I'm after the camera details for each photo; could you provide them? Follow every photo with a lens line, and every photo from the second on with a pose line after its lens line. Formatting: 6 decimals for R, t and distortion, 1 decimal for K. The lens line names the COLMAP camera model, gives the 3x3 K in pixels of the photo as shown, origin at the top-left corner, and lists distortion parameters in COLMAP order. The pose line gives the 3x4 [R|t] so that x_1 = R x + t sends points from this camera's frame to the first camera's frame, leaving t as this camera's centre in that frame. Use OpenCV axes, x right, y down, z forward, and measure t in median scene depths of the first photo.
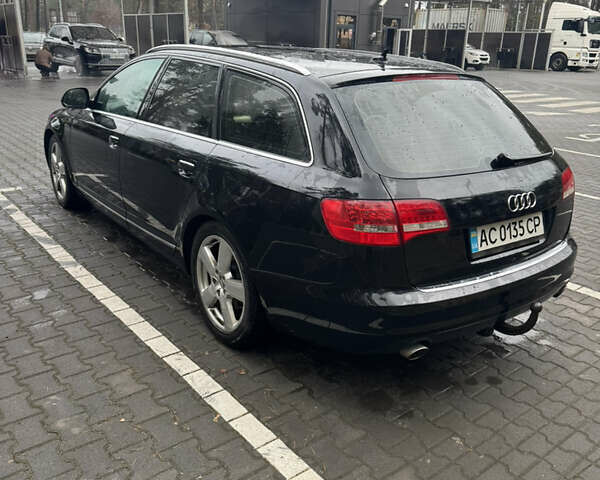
lens RADIAL K [[560.5, 0, 300.0], [0, 560.5, 240.0], [0, 0, 1]] dist [0.187891, -0.370249]
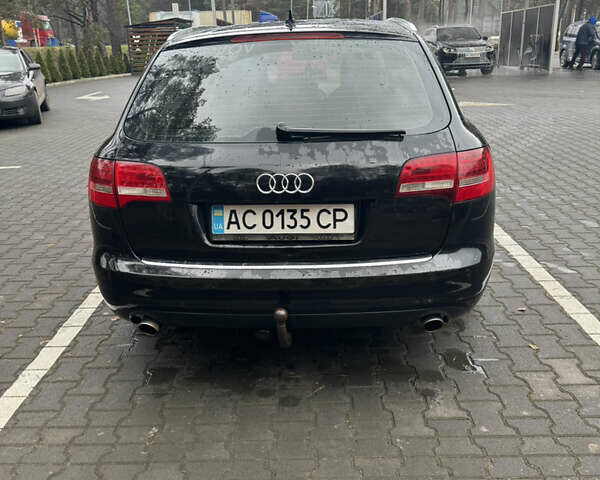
lens RADIAL K [[560.5, 0, 300.0], [0, 560.5, 240.0], [0, 0, 1]] dist [0.187891, -0.370249]
pose [[0.765867, 0.155007, -0.624035, 0.910091], [-0.158783, 0.986044, 0.050057, -0.030816], [0.623085, 0.060750, 0.779791, 0.390273]]
